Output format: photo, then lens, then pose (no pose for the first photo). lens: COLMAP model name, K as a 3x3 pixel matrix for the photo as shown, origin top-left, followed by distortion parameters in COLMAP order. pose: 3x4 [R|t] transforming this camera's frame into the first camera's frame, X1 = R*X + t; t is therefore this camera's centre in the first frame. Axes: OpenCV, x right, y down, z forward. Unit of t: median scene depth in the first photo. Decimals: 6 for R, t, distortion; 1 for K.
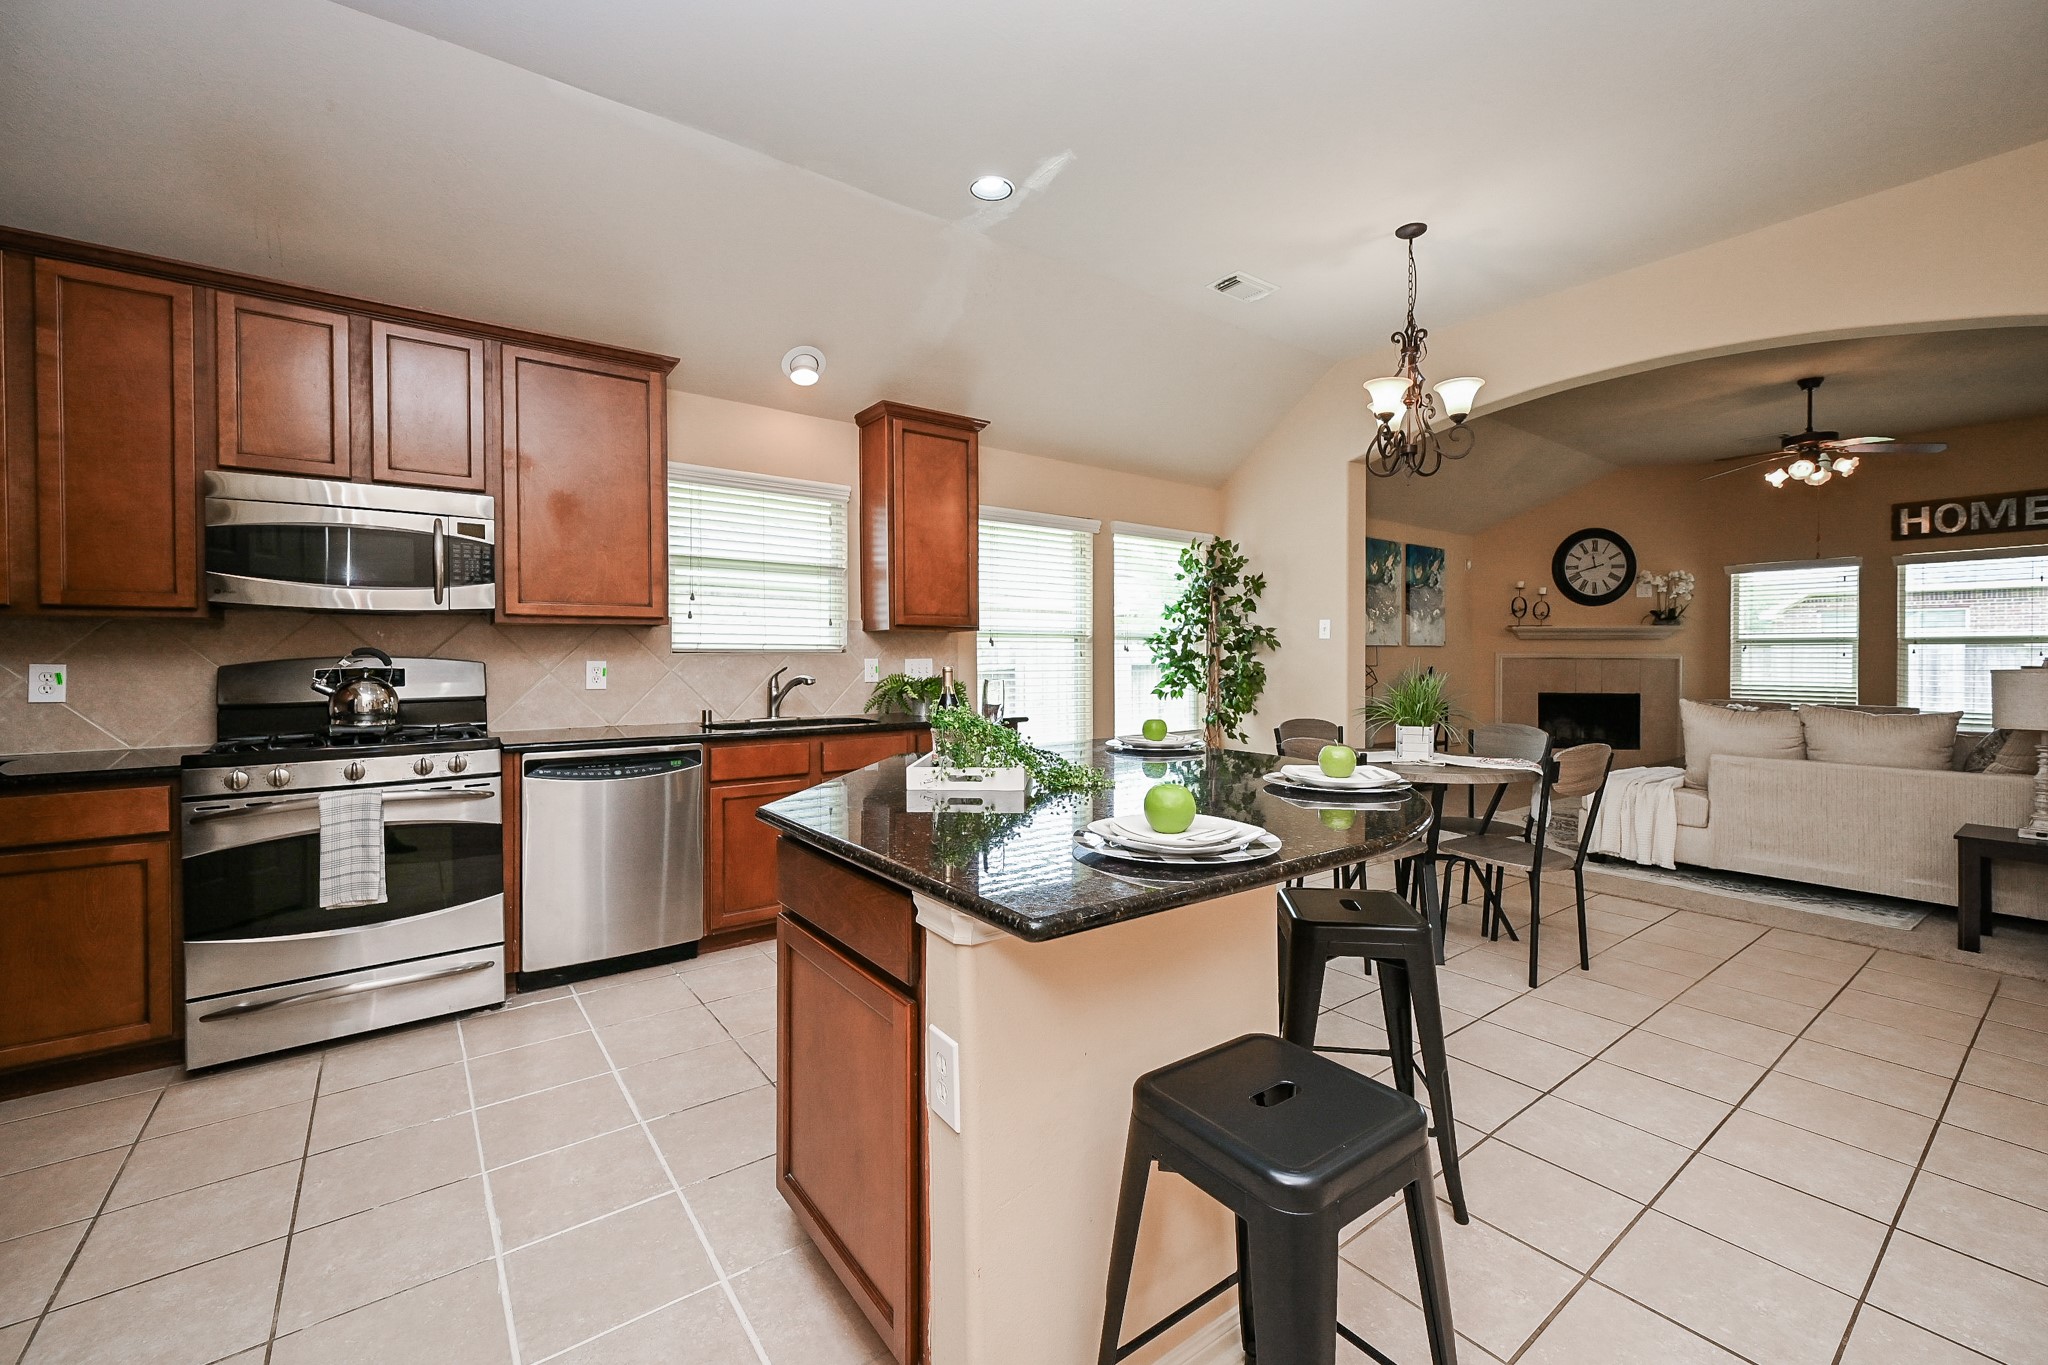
lens RADIAL K [[840.1, 0, 1028.0], [0, 840.1, 663.2], [0, 0, 1]] dist [-0.000110, -0.000144]
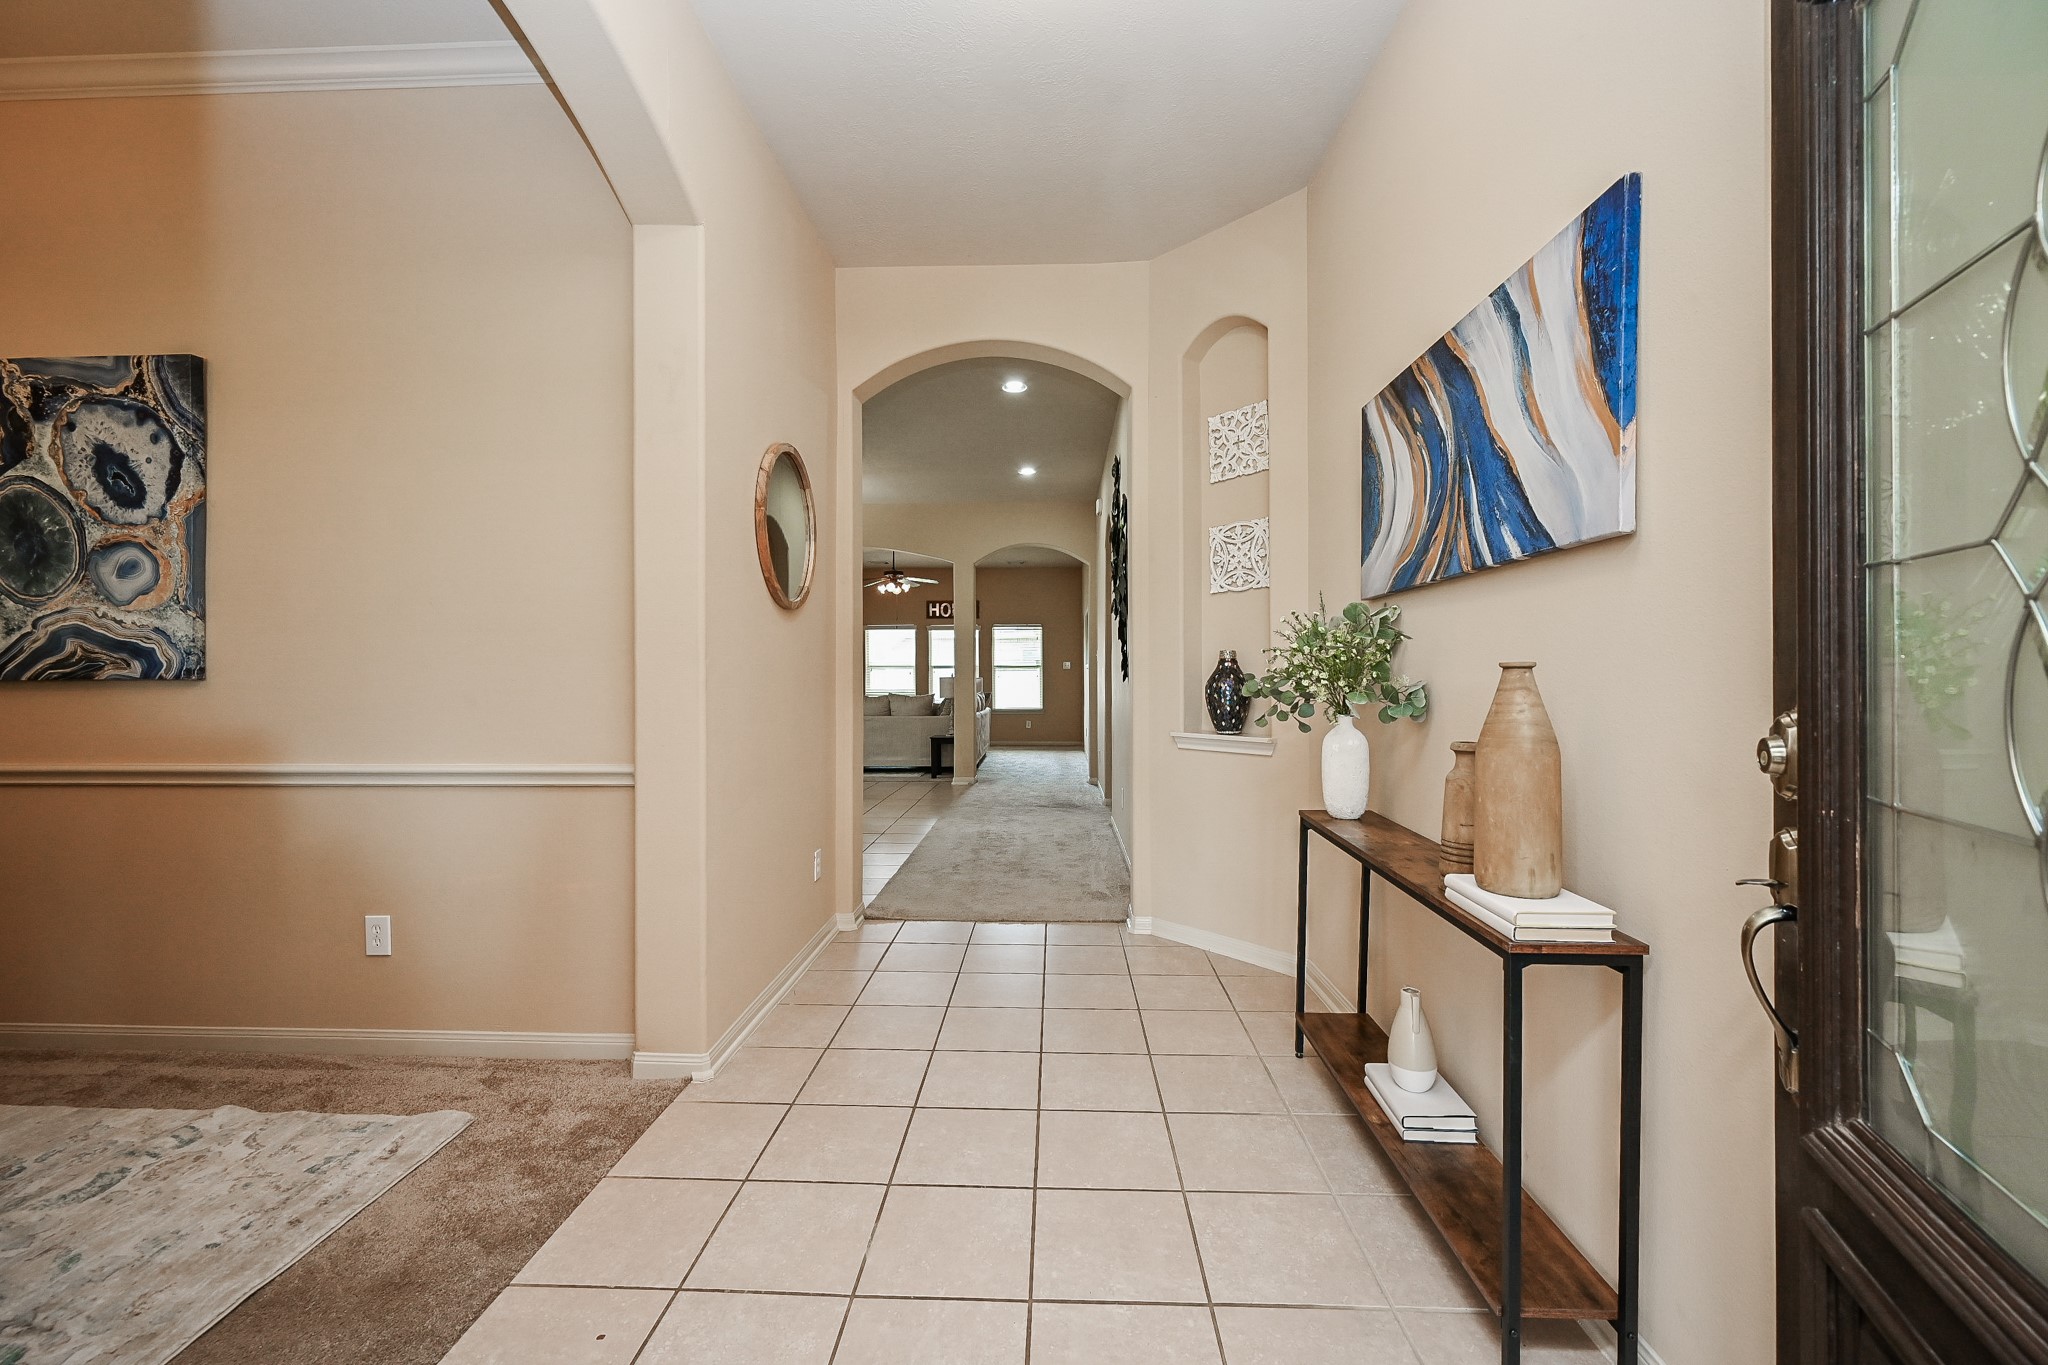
lens RADIAL K [[828.1, 0, 1025.8], [0, 828.1, 675.7], [0, 0, 1]] dist [0.000190, -0.000044]
pose [[0.632255, -0.002777, 0.774755, -0.770614], [0.010941, 0.999926, -0.005345, 0.017641], [-0.774683, 0.011855, 0.632239, -0.926236]]
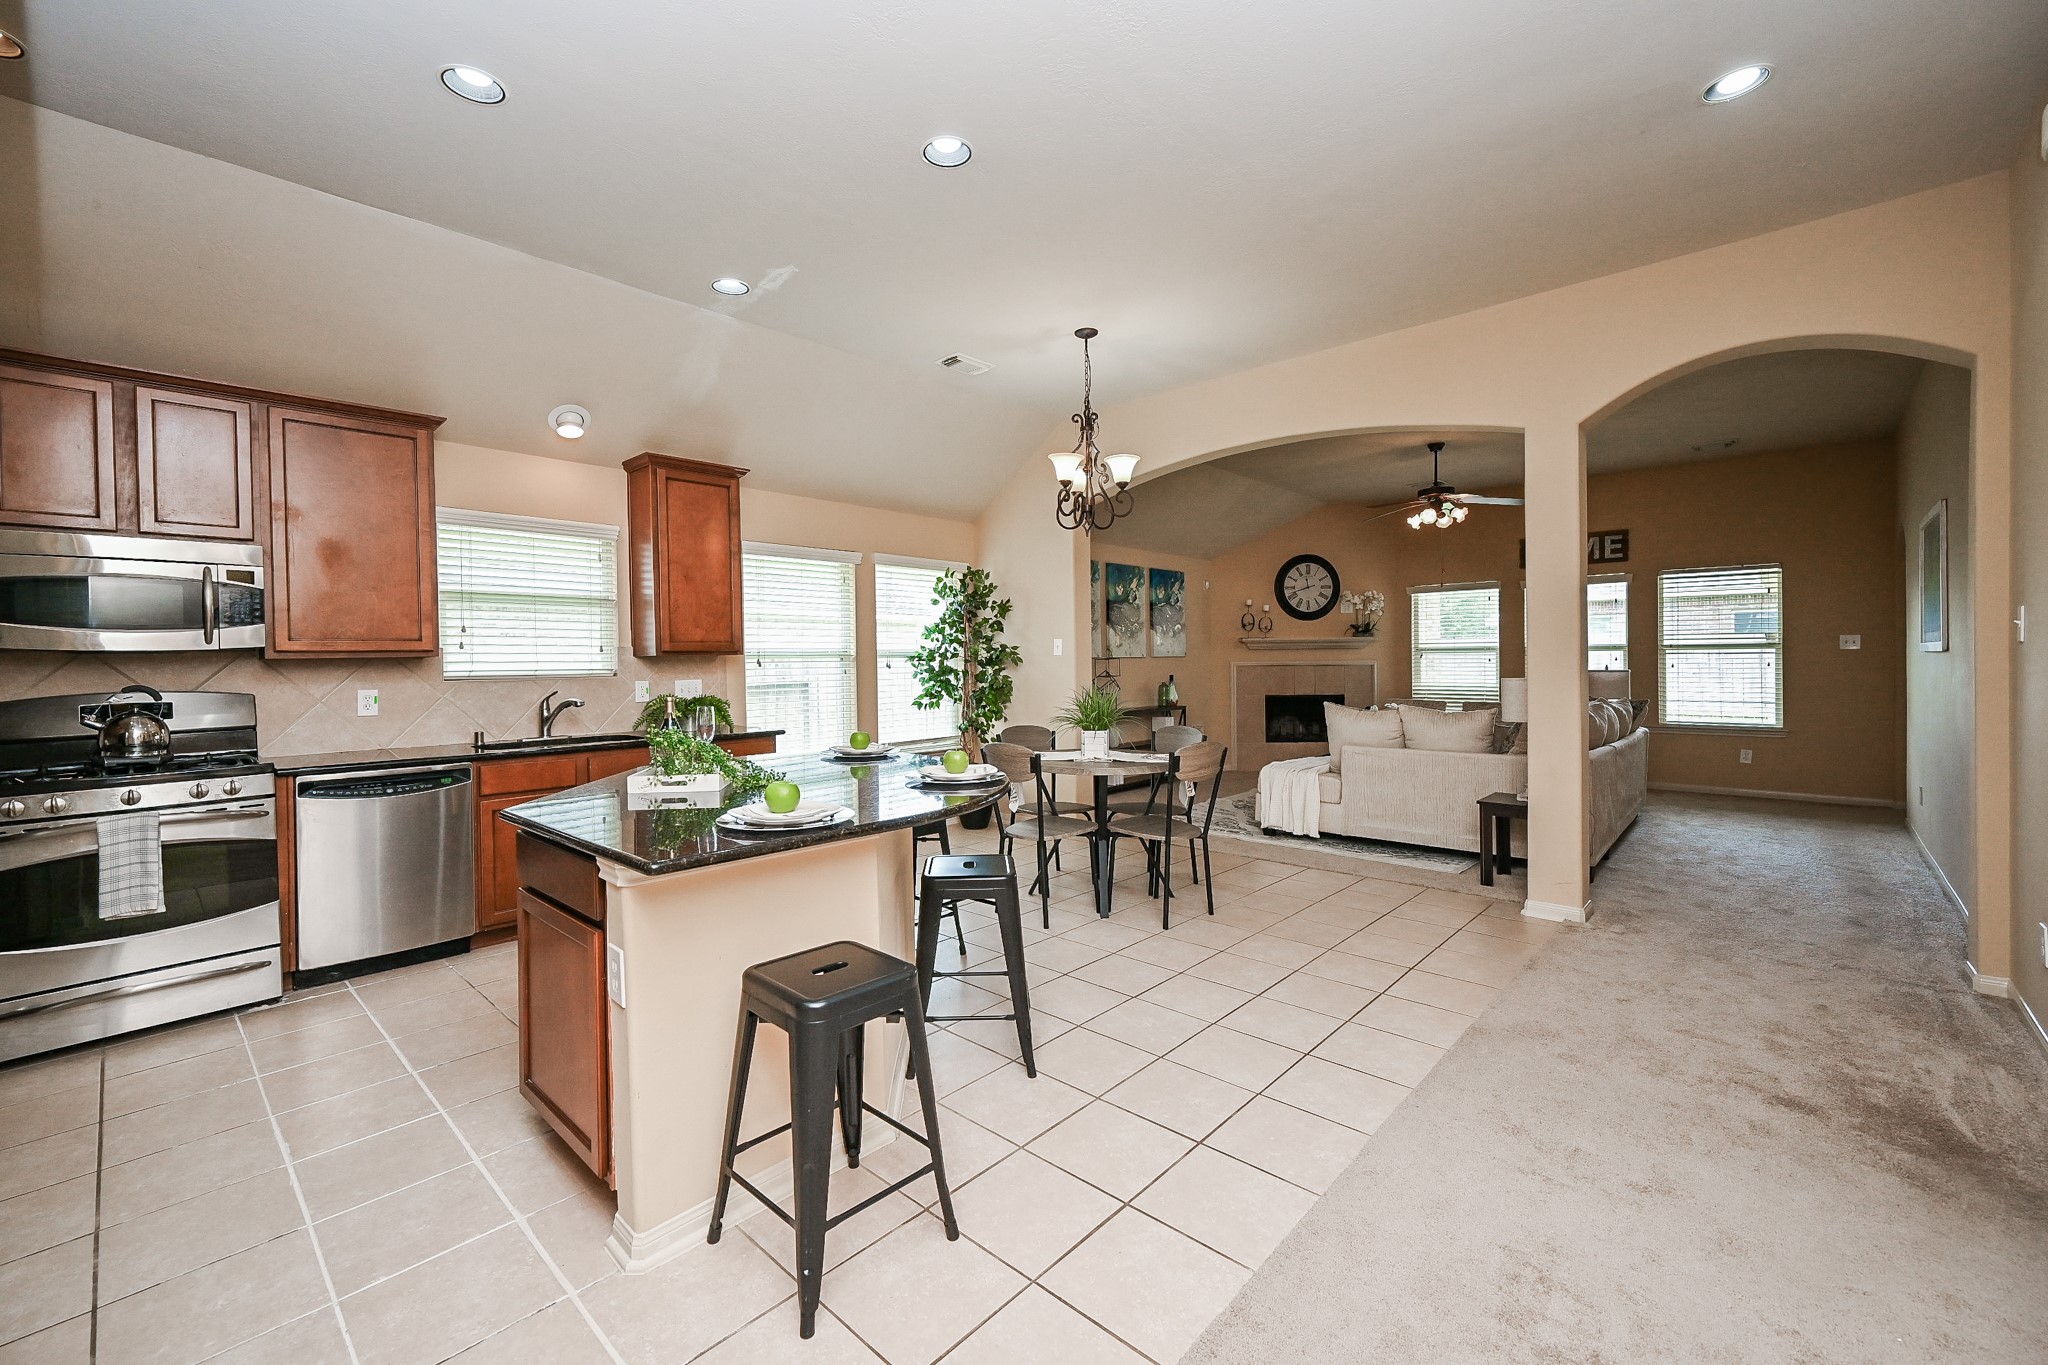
lens RADIAL K [[842.9, 0, 993.4], [0, 842.9, 668.9], [0, 0, 1]] dist [0.000623, 0.000017]
pose [[0.986930, -0.013414, 0.160591, 0.112669], [0.013121, 0.999910, 0.002885, -0.021992], [-0.160615, -0.000740, 0.987017, -0.211917]]
